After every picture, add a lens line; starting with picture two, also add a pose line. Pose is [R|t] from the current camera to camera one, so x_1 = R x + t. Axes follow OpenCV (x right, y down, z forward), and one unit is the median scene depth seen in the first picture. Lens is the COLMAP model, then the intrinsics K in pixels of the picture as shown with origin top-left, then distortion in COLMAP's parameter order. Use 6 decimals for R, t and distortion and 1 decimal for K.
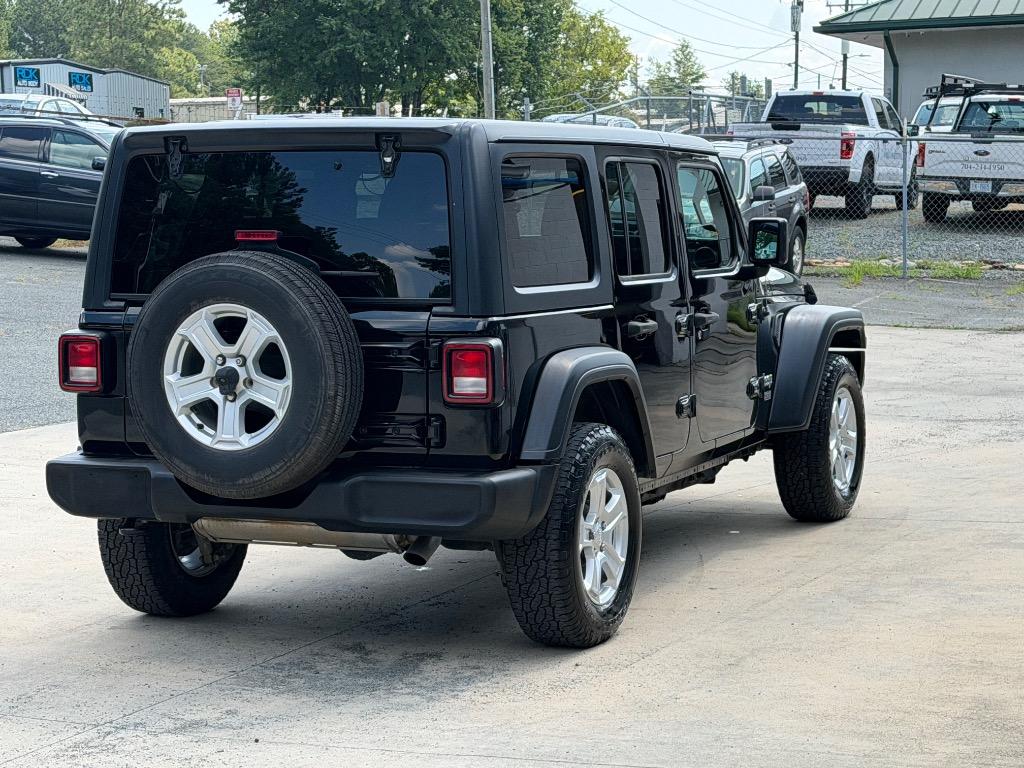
lens RADIAL K [[2373.9, 0, 511.8], [0, 2373.9, 384.0], [0, 0, 1]] dist [0.134890, 0.269843]
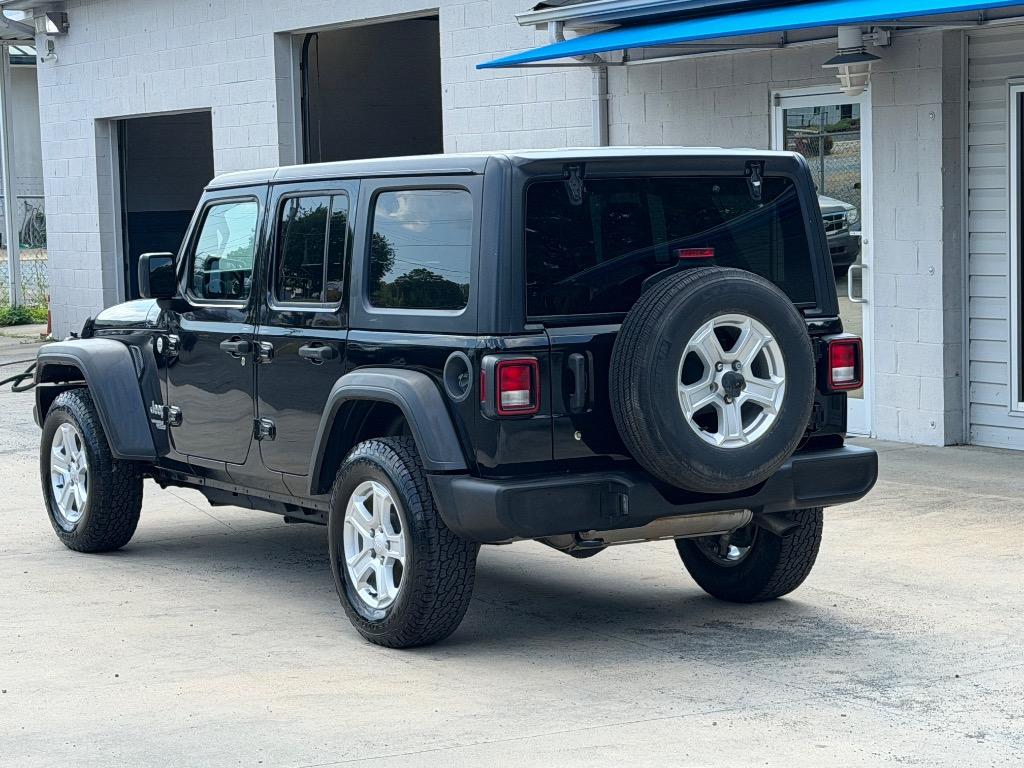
lens RADIAL K [[2536.3, 0, 512.9], [0, 2536.3, 384.1], [0, 0, 1]] dist [0.140431, 0.316985]
pose [[0.551627, -0.066616, 0.831426, -1.142585], [0.086829, 0.995976, 0.022191, -0.036119], [-0.829559, 0.059951, 0.555192, 0.430329]]
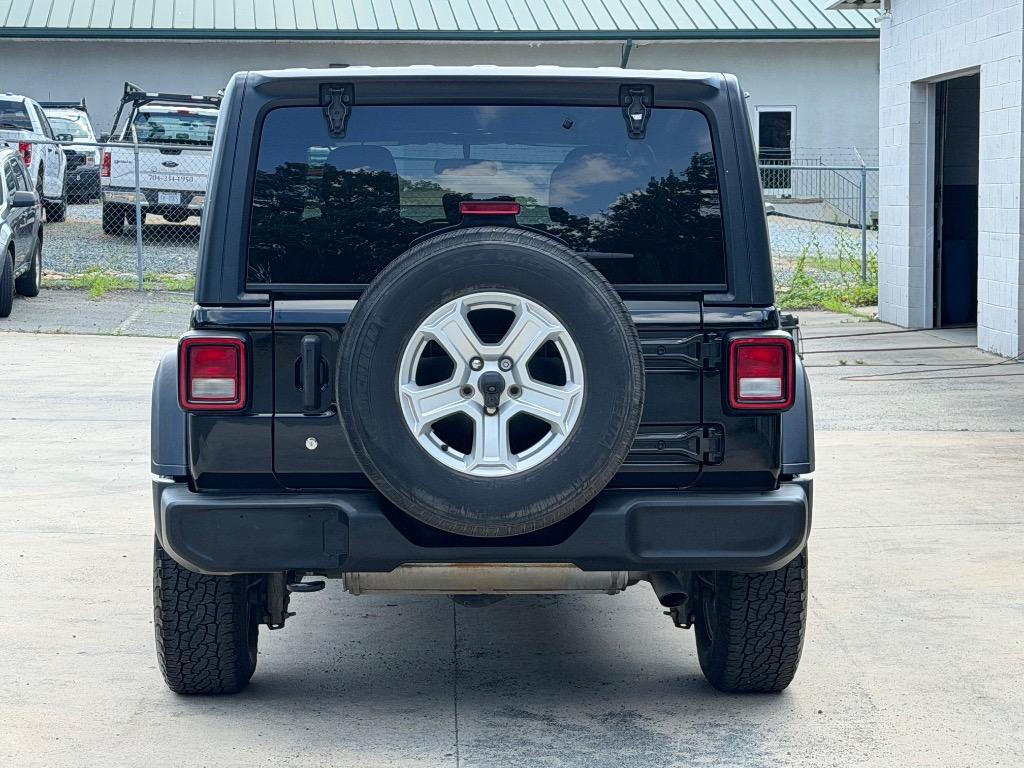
lens RADIAL K [[2373.9, 0, 511.8], [0, 2373.9, 384.0], [0, 0, 1]] dist [0.134890, 0.269843]
pose [[0.899793, -0.022769, 0.435723, -0.456627], [0.026793, 0.999636, -0.003092, -0.000463], [-0.435494, 0.014457, 0.900076, 0.279923]]
